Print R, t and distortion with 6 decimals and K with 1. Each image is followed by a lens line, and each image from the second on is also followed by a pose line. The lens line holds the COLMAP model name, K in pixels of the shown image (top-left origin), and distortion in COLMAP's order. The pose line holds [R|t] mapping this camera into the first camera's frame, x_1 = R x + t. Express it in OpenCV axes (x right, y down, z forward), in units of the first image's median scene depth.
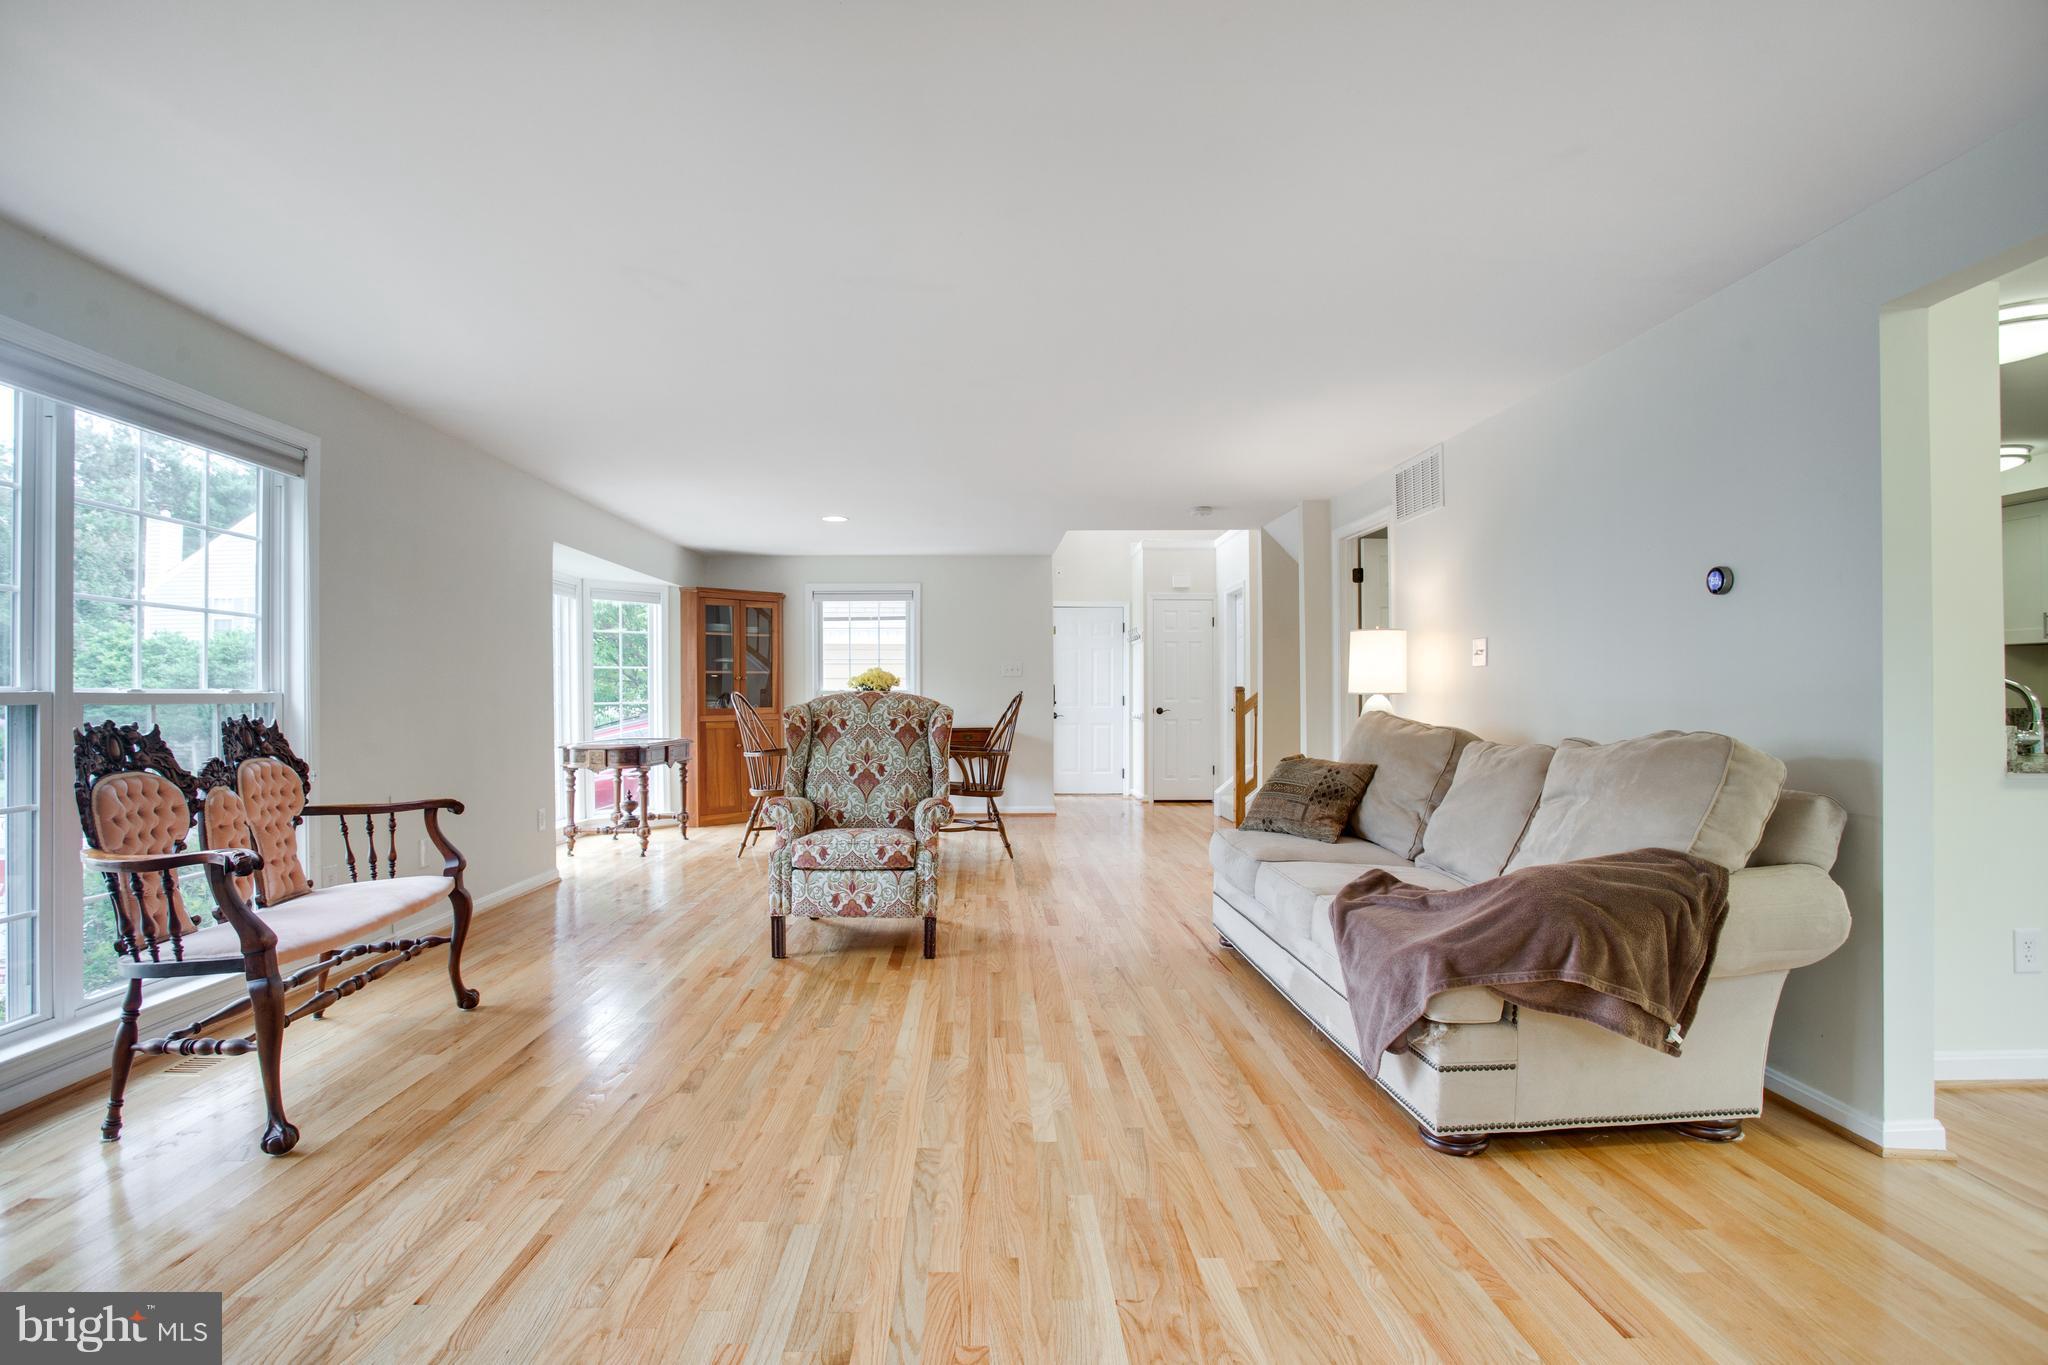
lens RADIAL K [[1011.0, 0, 1009.4], [0, 1011.0, 683.3], [0, 0, 1]] dist [-0.070093, 0.031068]
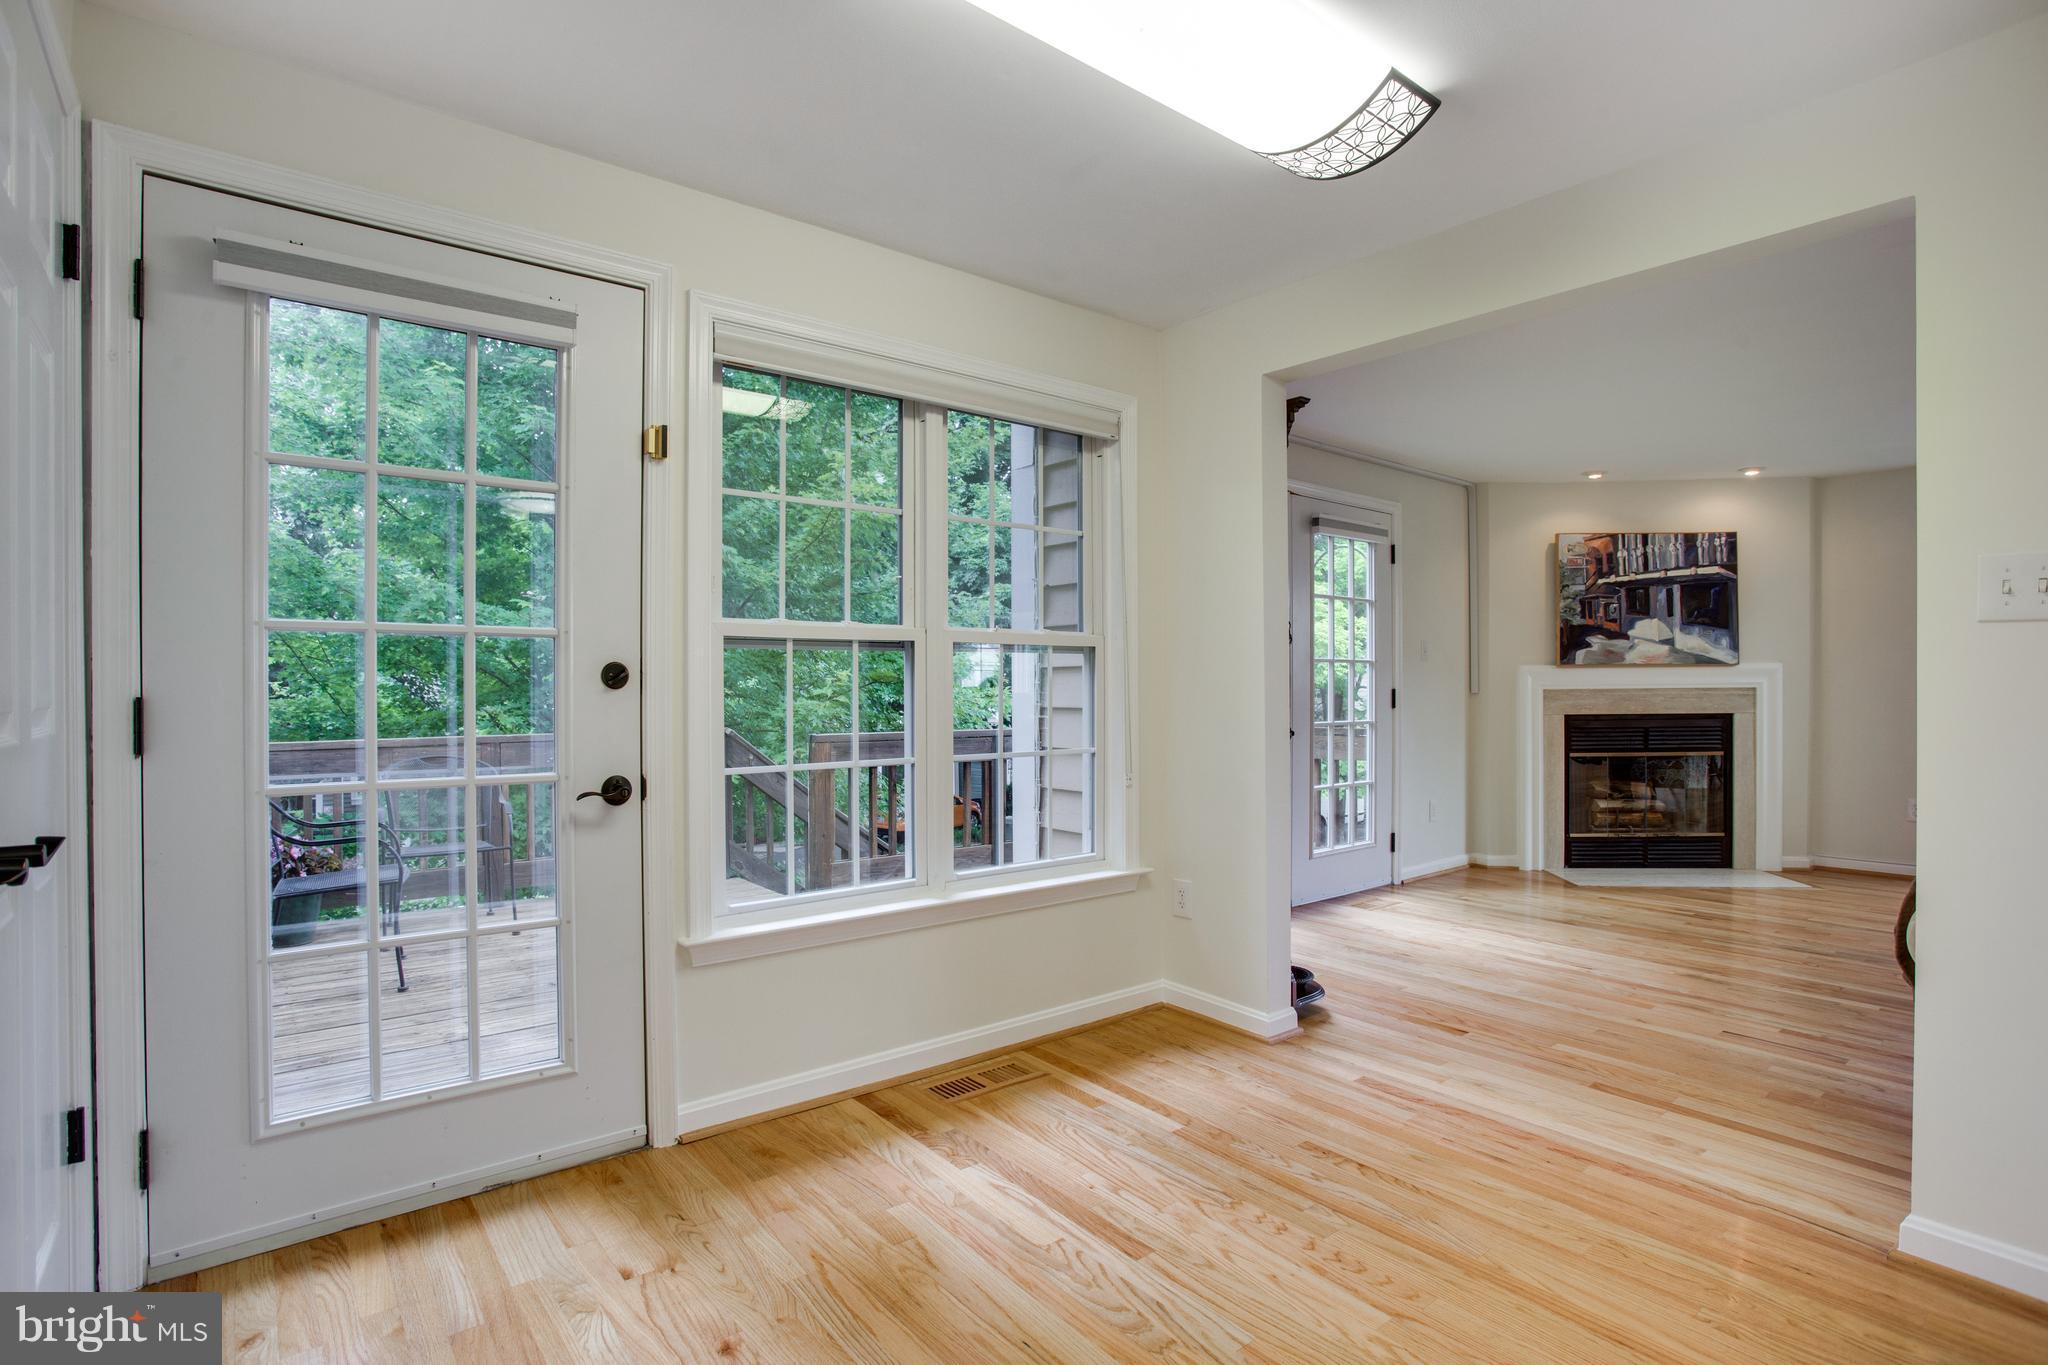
lens RADIAL K [[1002.4, 0, 1017.0], [0, 1002.4, 695.9], [0, 0, 1]] dist [-0.071154, 0.030122]
pose [[-0.798496, 0.006178, -0.601968, 1.162978], [0.007515, 0.999972, 0.000295, 0.008009], [0.601953, -0.004288, -0.798520, 0.687215]]
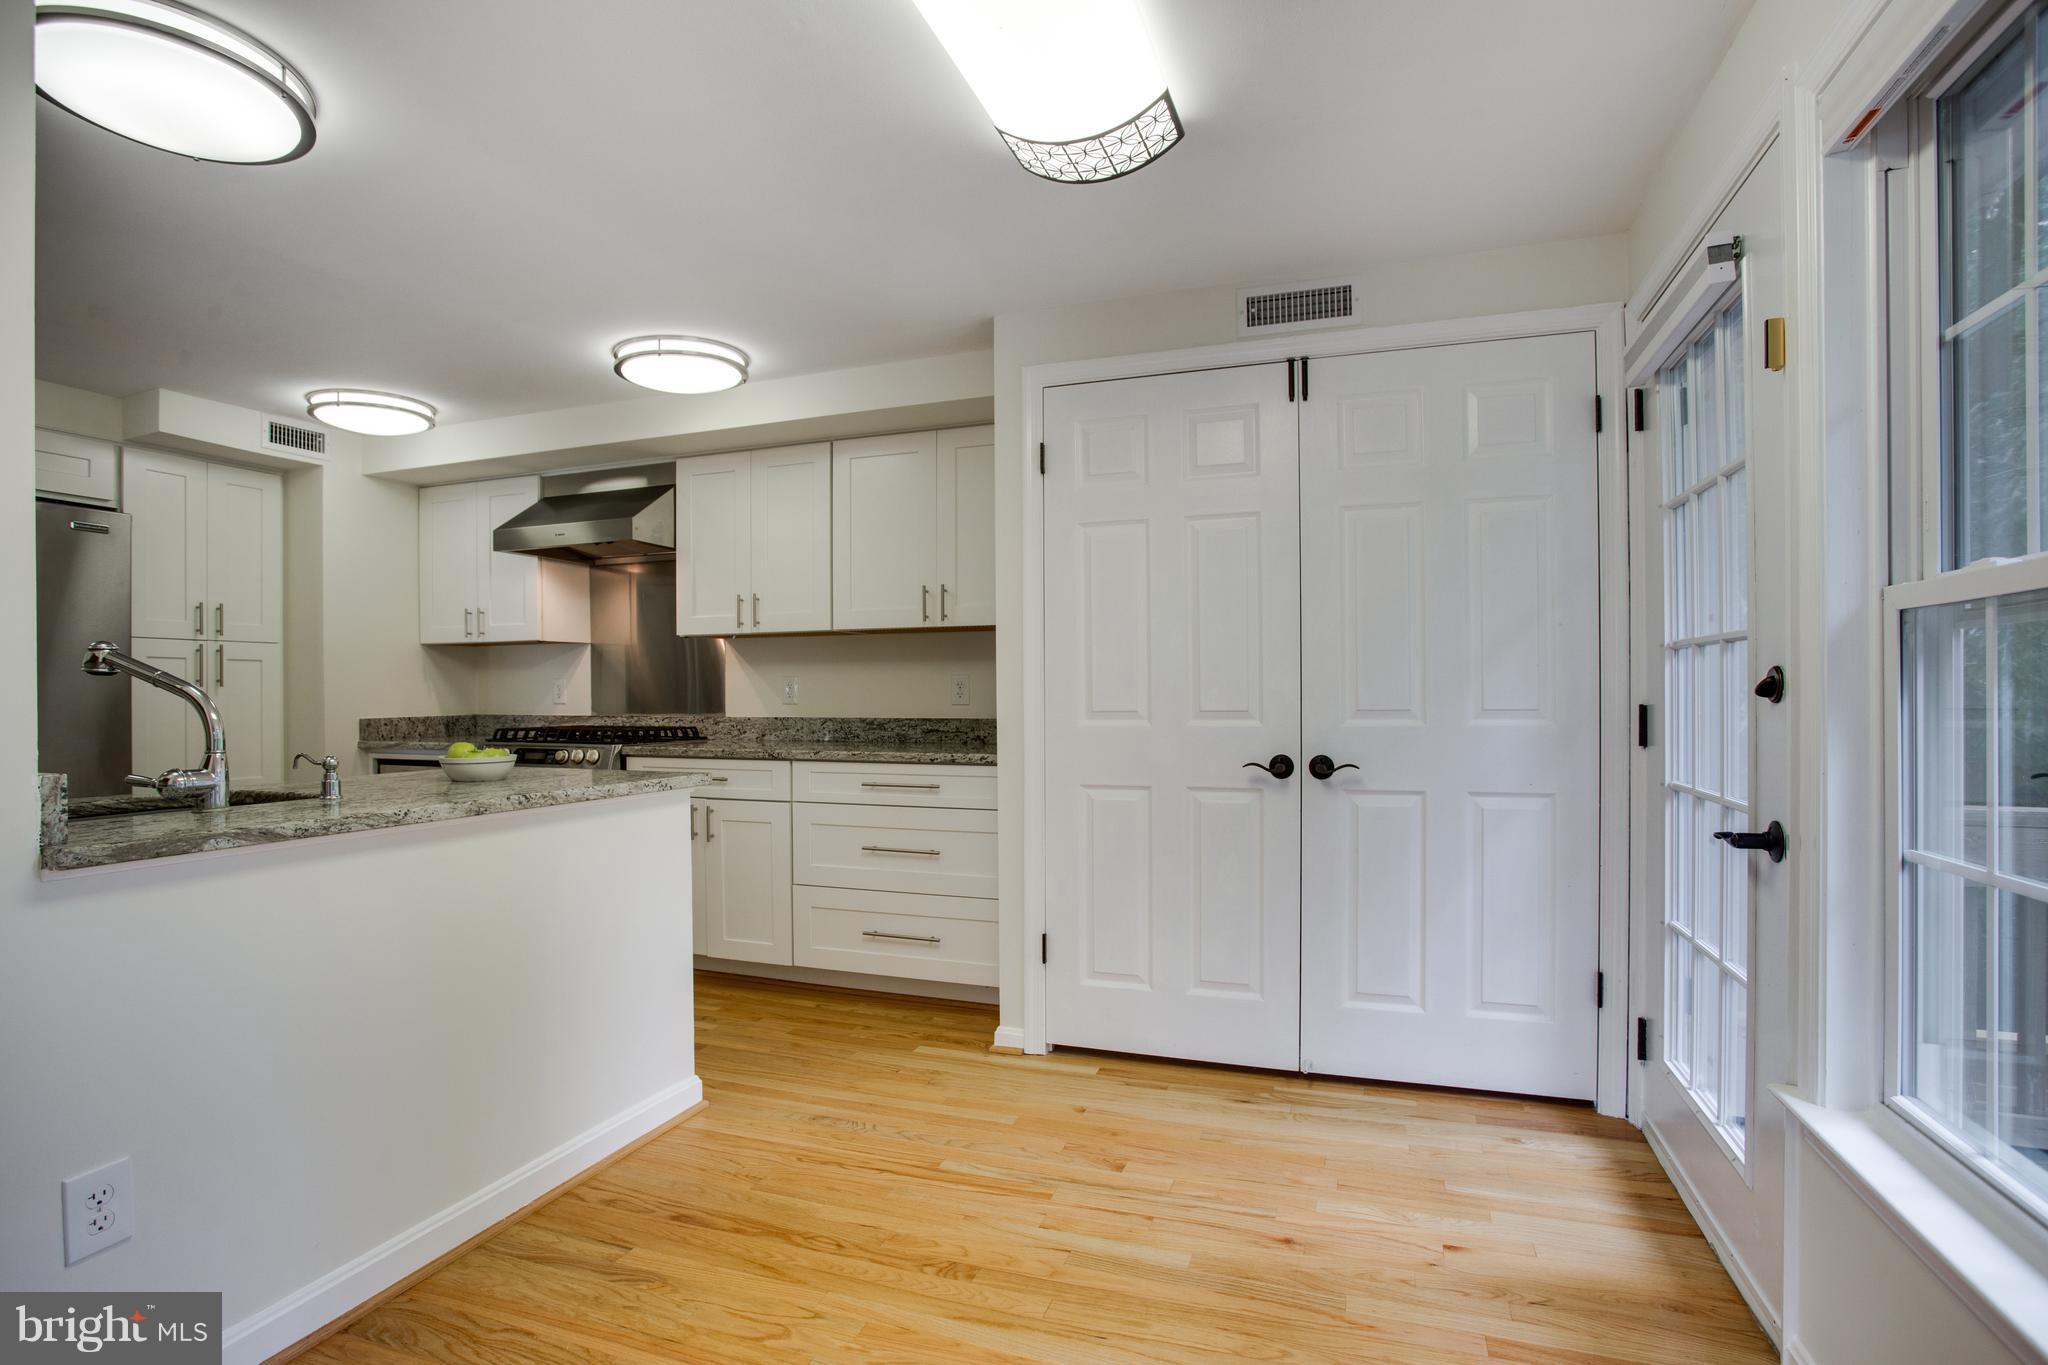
lens RADIAL K [[1002.4, 0, 1017.0], [0, 1002.4, 695.9], [0, 0, 1]] dist [-0.071154, 0.030122]
pose [[0.366588, -0.003130, 0.930378, 0.511685], [-0.004844, 0.999974, 0.005273, -0.000996], [-0.930371, -0.006440, 0.366563, 0.245525]]
